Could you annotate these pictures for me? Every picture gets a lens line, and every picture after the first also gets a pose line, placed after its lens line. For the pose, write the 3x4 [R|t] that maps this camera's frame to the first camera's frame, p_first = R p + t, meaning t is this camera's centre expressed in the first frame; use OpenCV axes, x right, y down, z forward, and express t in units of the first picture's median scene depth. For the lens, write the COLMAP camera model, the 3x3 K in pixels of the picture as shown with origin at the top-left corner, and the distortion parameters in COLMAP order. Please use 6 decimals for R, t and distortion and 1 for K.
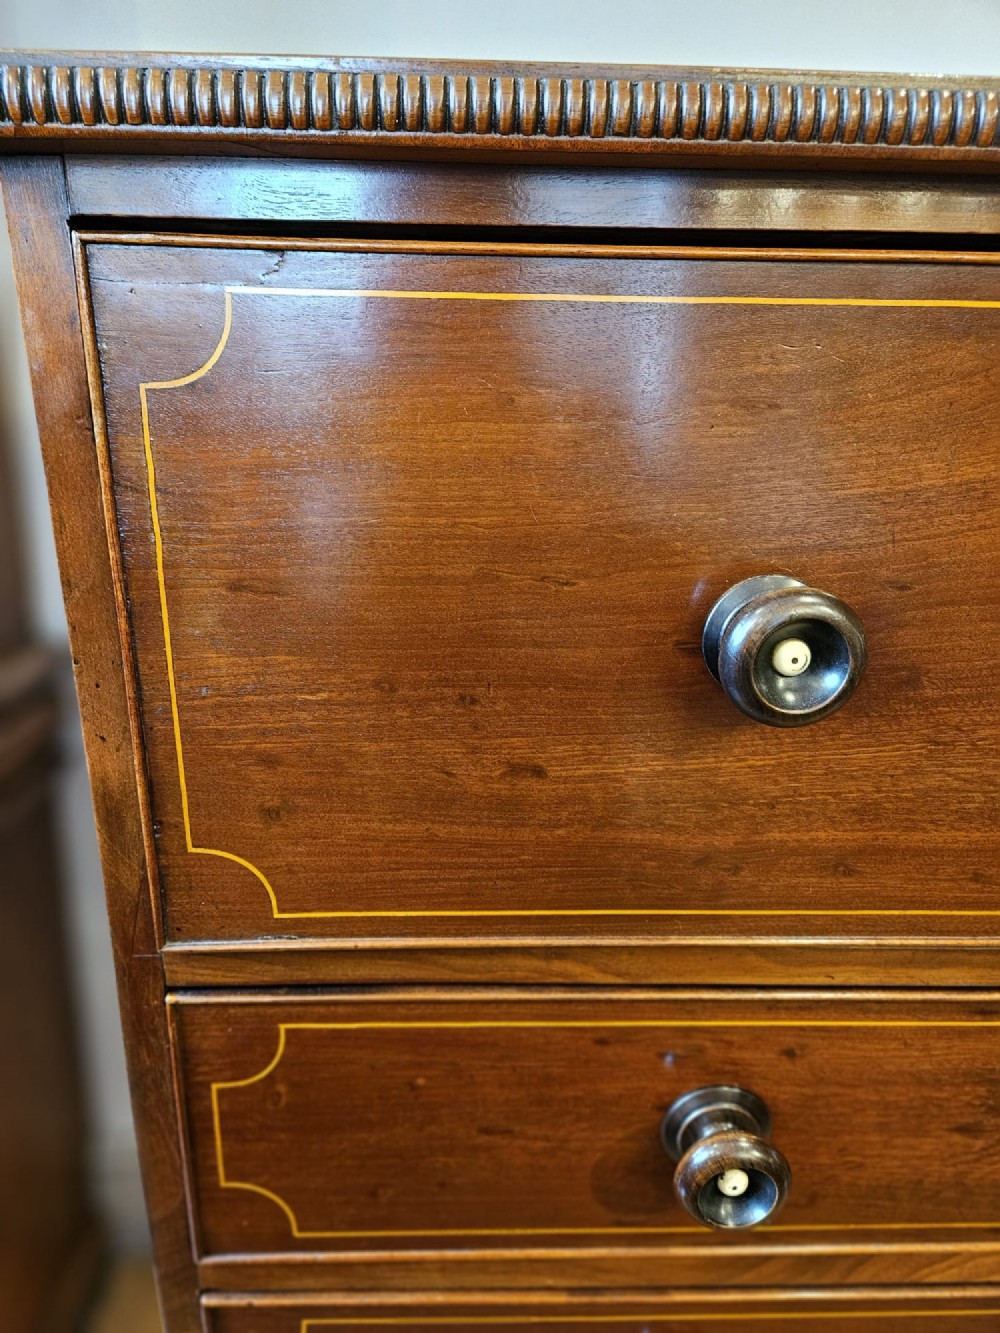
lens RADIAL K [[910.3, 0, 491.6], [0, 910.3, 658.7], [0, 0, 1]] dist [0.067002, -0.073873]
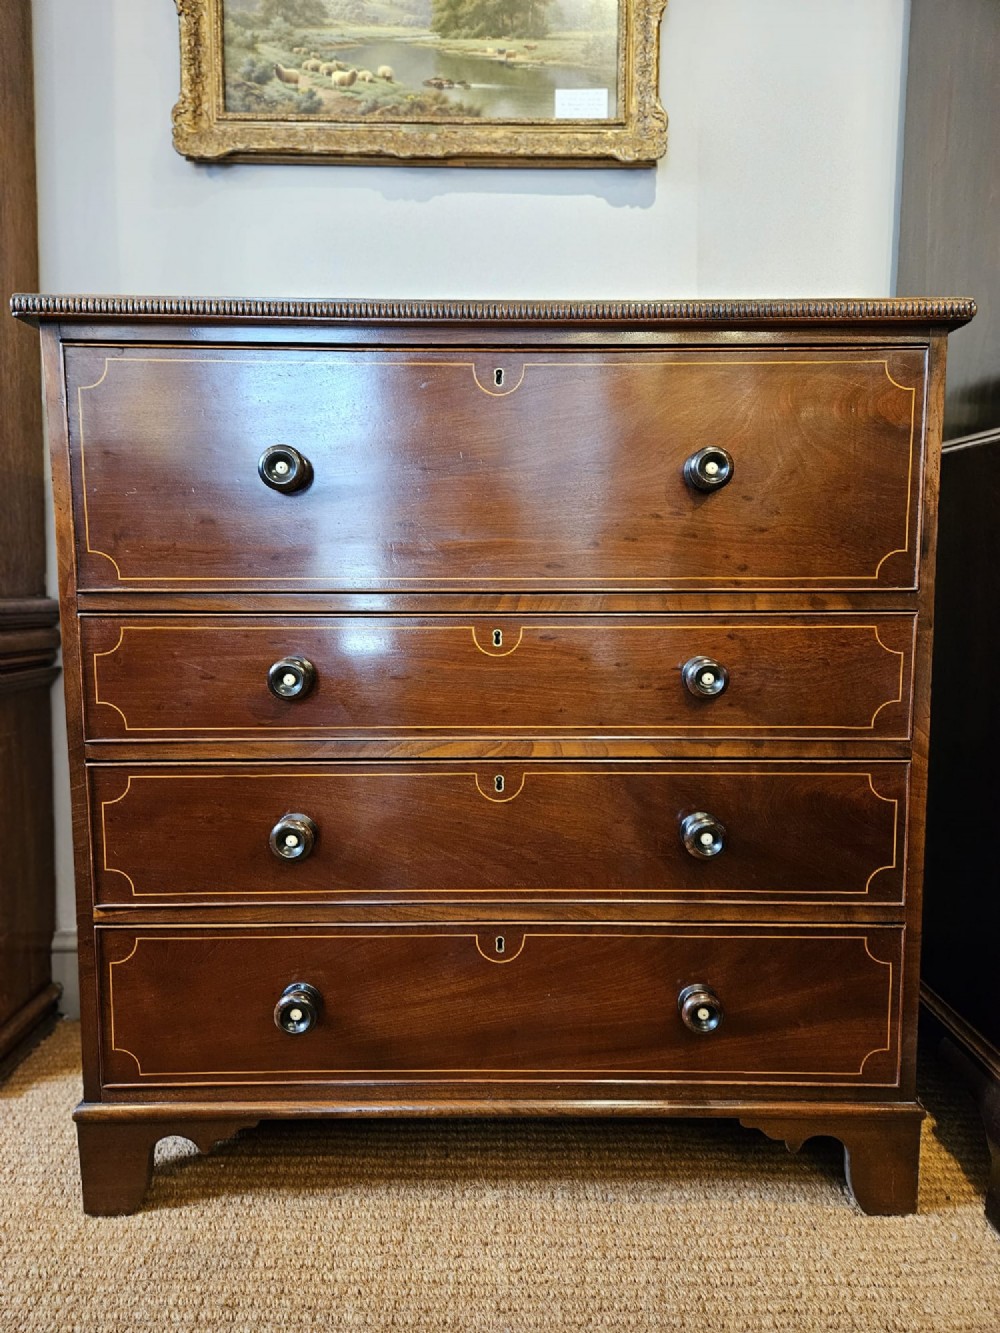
lens RADIAL K [[910.3, 0, 491.6], [0, 910.3, 658.7], [0, 0, 1]] dist [0.067002, -0.073873]
pose [[0.999804, -0.013130, -0.014813, 0.922872], [0.009972, 0.980537, -0.196082, 1.073994], [0.017099, 0.195896, 0.980476, -1.640357]]
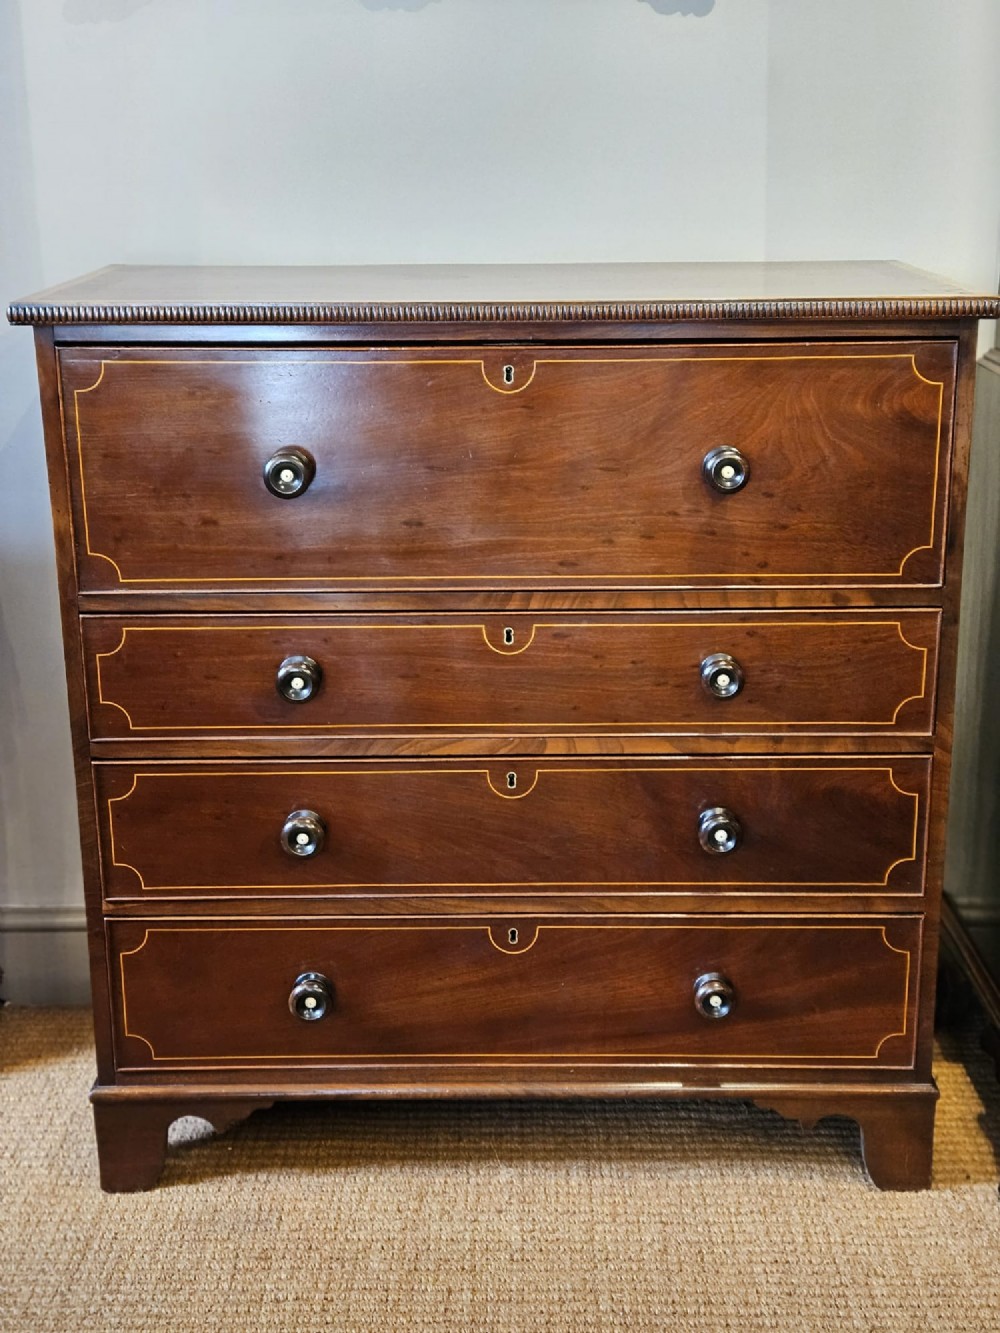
lens RADIAL K [[1838.6, 0, 500.0], [0, 1838.6, 666.5], [0, 0, 1]] dist [0.028790, 0.088498]
pose [[0.999572, -0.013819, -0.025801, 1.013554], [0.013709, 0.999896, -0.004456, 0.575150], [0.025859, 0.004100, 0.999657, -4.370731]]
